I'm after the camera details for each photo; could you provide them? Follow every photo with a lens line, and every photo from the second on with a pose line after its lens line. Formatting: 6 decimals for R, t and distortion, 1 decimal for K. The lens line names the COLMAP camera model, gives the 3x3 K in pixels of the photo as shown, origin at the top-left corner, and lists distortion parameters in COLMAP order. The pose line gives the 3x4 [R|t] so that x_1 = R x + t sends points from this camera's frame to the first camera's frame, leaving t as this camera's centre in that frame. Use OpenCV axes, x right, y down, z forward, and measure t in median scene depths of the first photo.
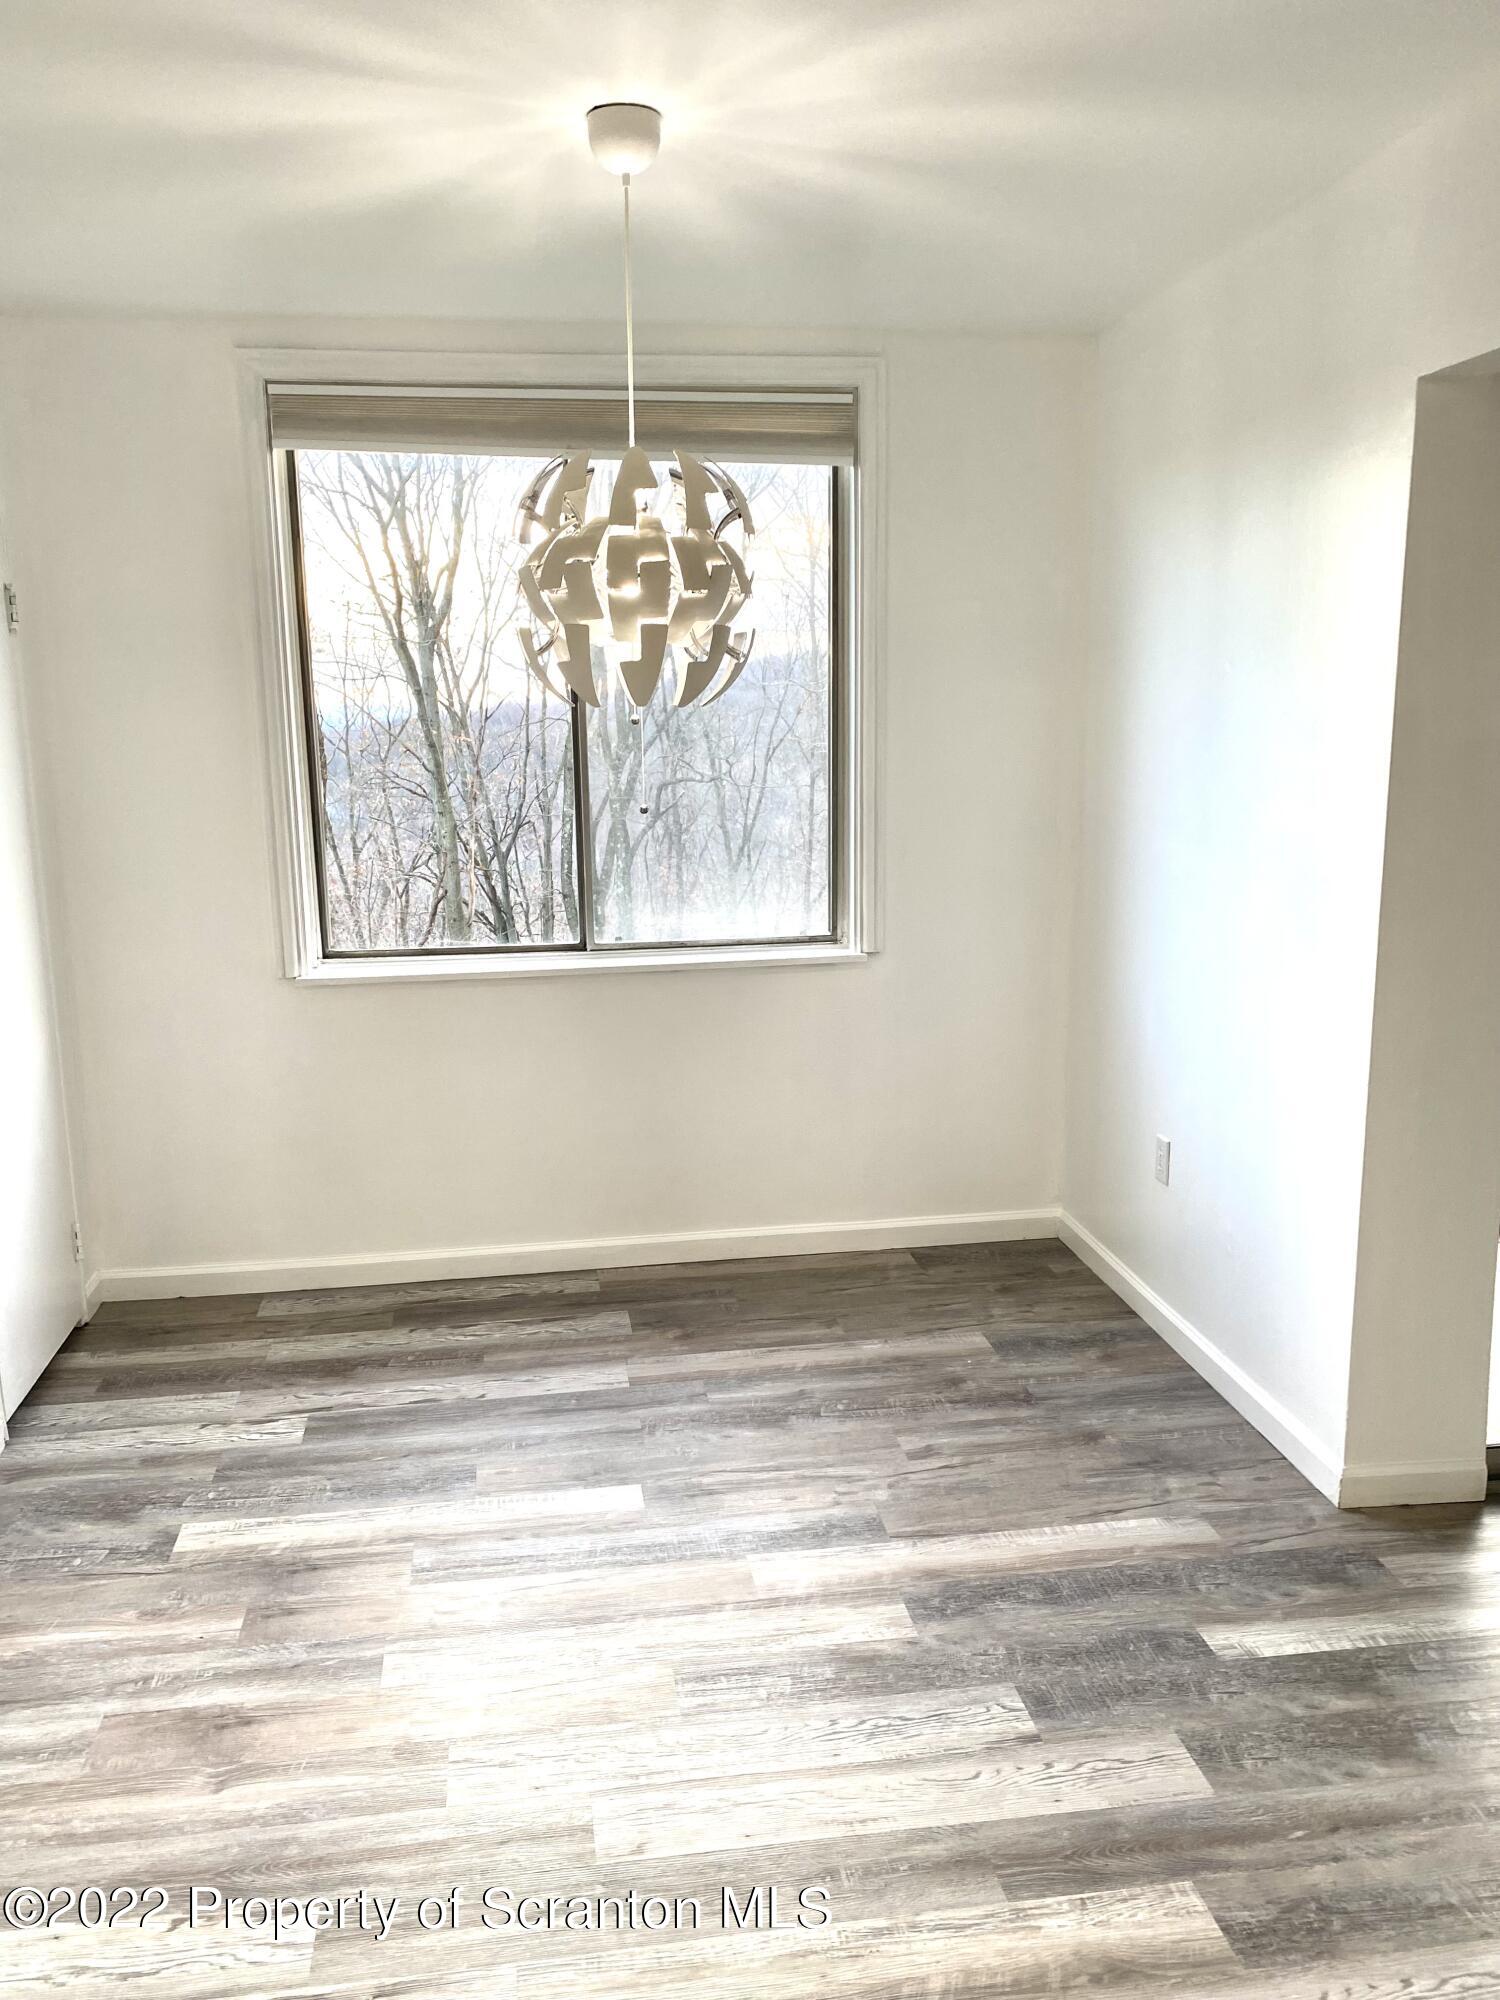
lens RADIAL K [[1522.7, 0, 729.5], [0, 1522.7, 1014.7], [0, 0, 1]] dist [0.028053, -0.026337]
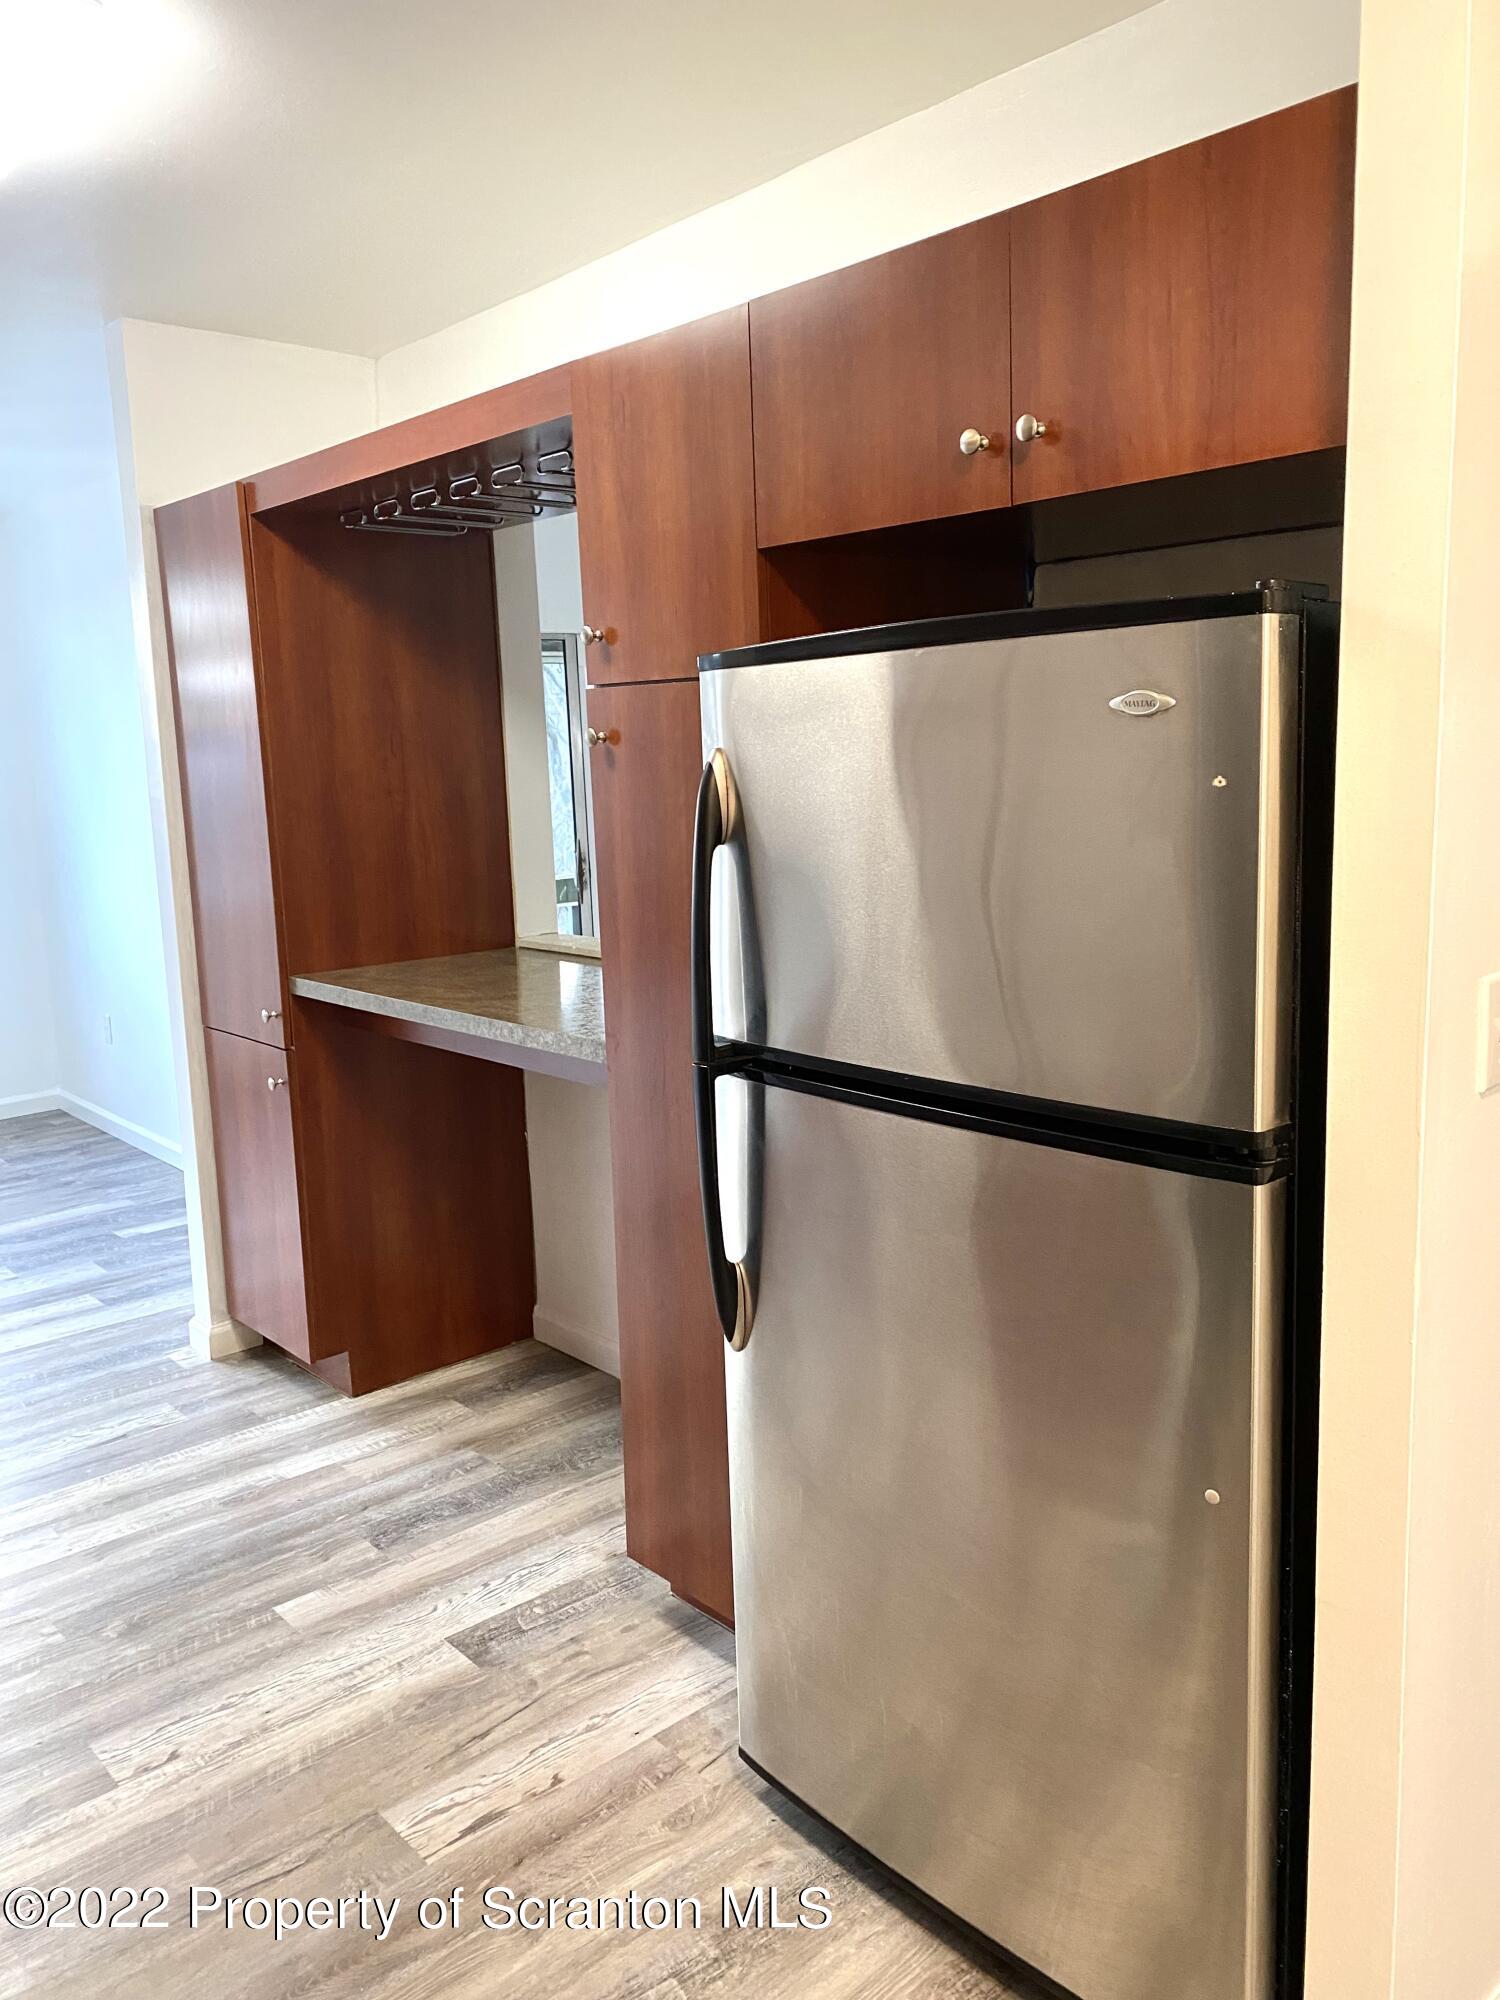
lens RADIAL K [[1522.7, 0, 735.2], [0, 1522.7, 991.9], [0, 0, 1]] dist [0.028053, -0.026337]
pose [[0.835924, -0.101344, 0.539407, -0.032613], [0.125824, 0.992015, -0.008610, 0.164405], [-0.534227, 0.075068, 0.842001, -0.782019]]
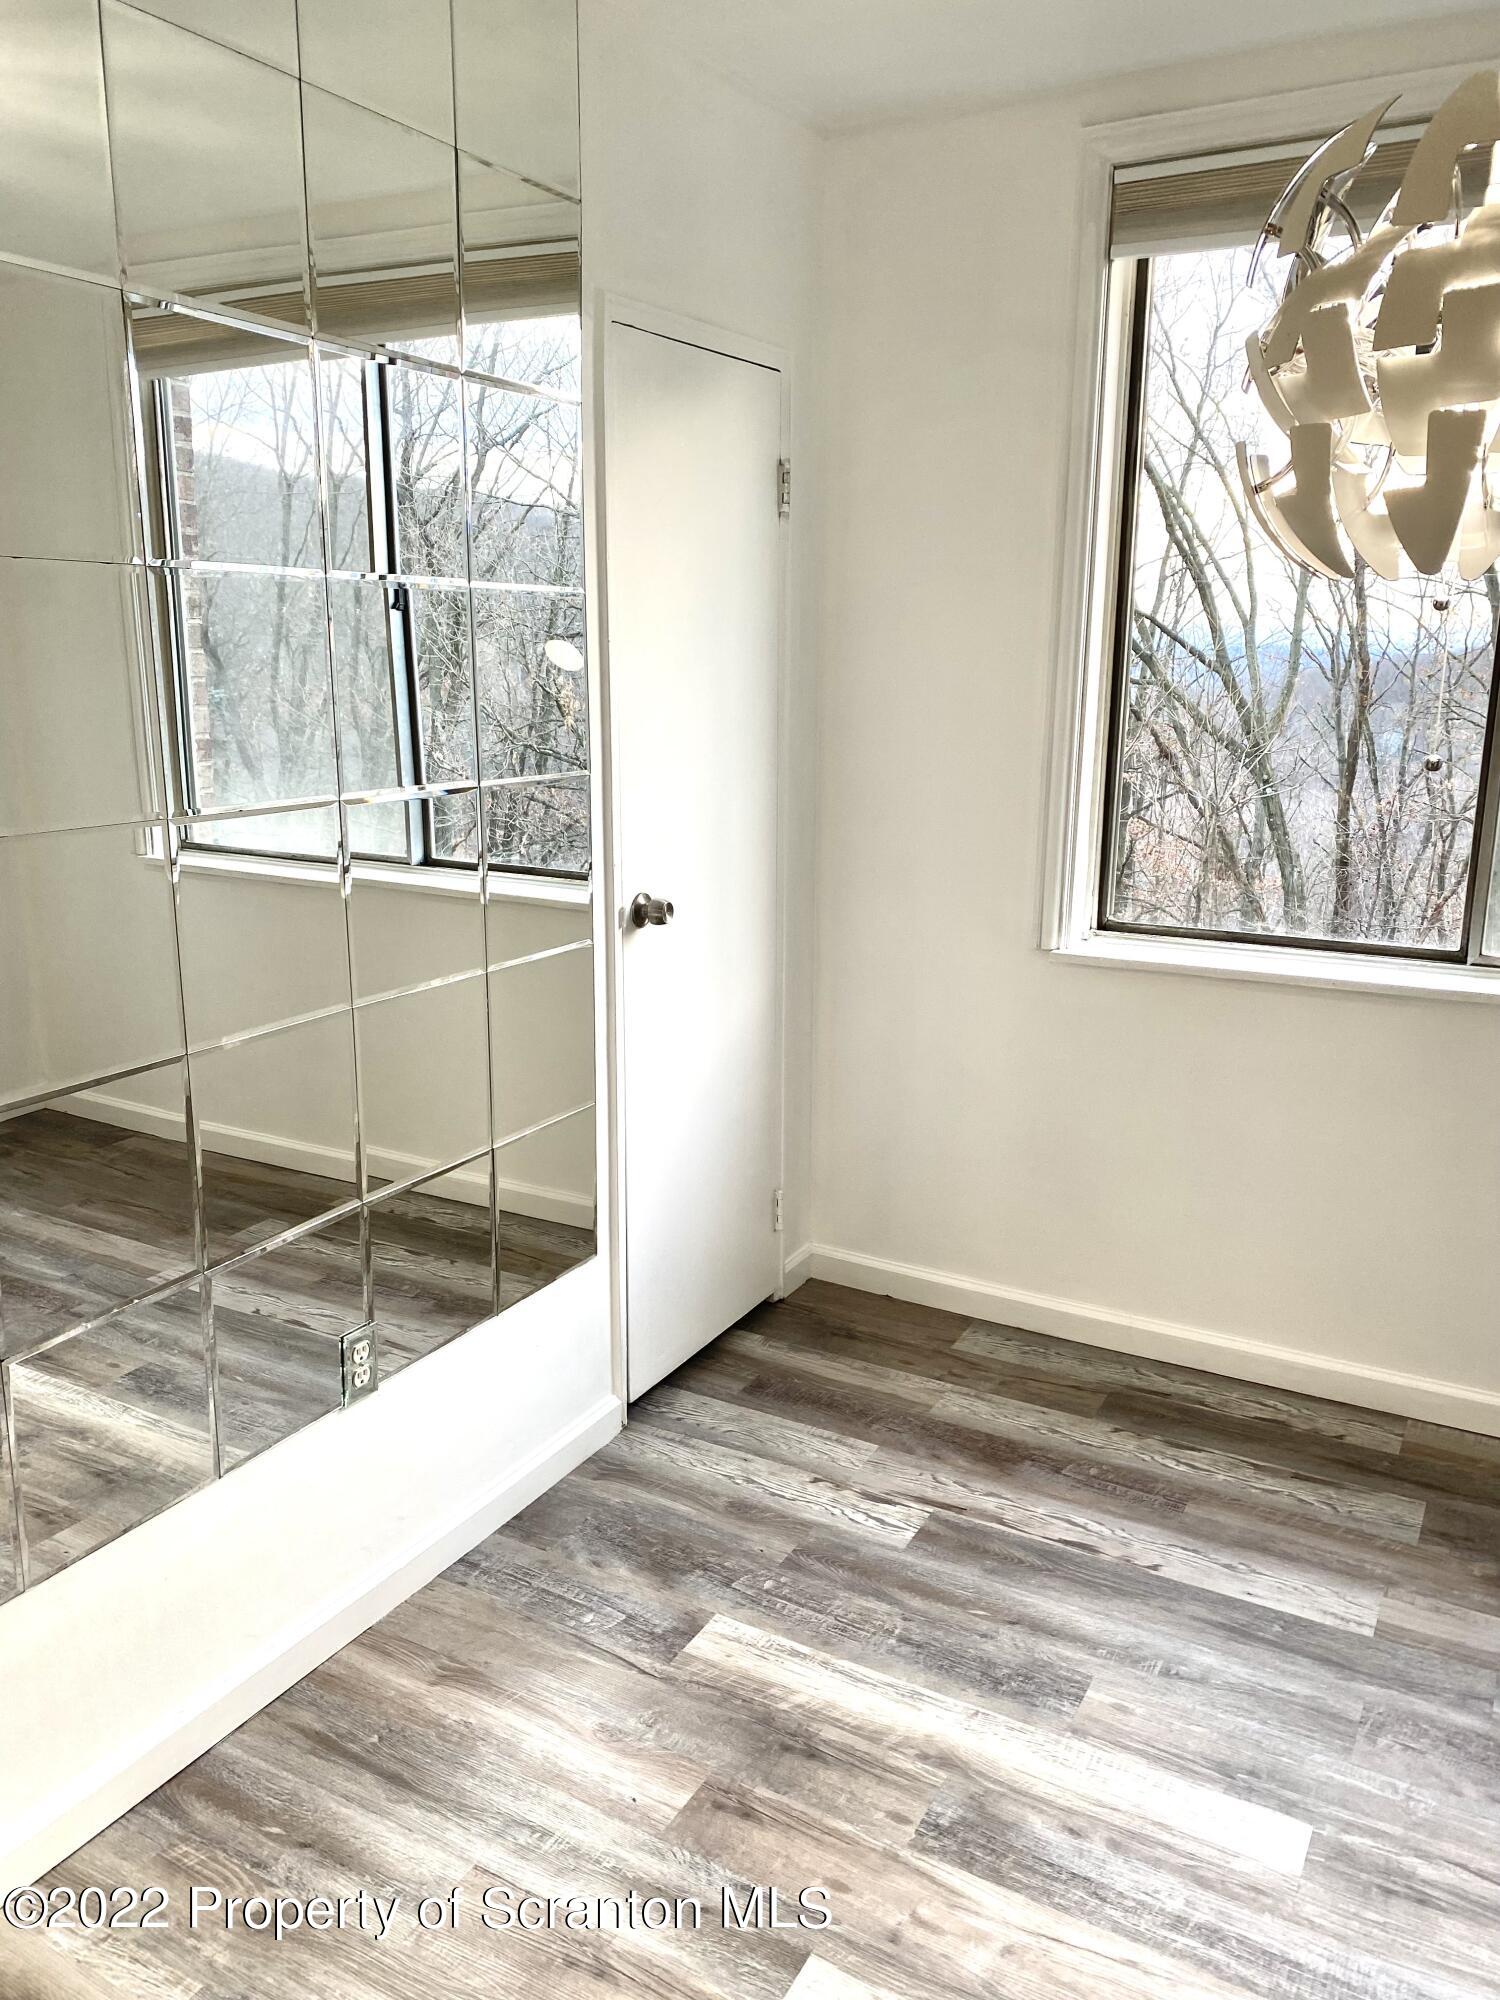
lens RADIAL K [[1522.7, 0, 737.3], [0, 1522.7, 1004.8], [0, 0, 1]] dist [0.028053, -0.026337]
pose [[0.788854, 0.158038, -0.593914, 0.070441], [-0.132732, 0.987376, 0.086437, -0.049088], [0.600077, 0.010645, 0.799872, 0.307716]]
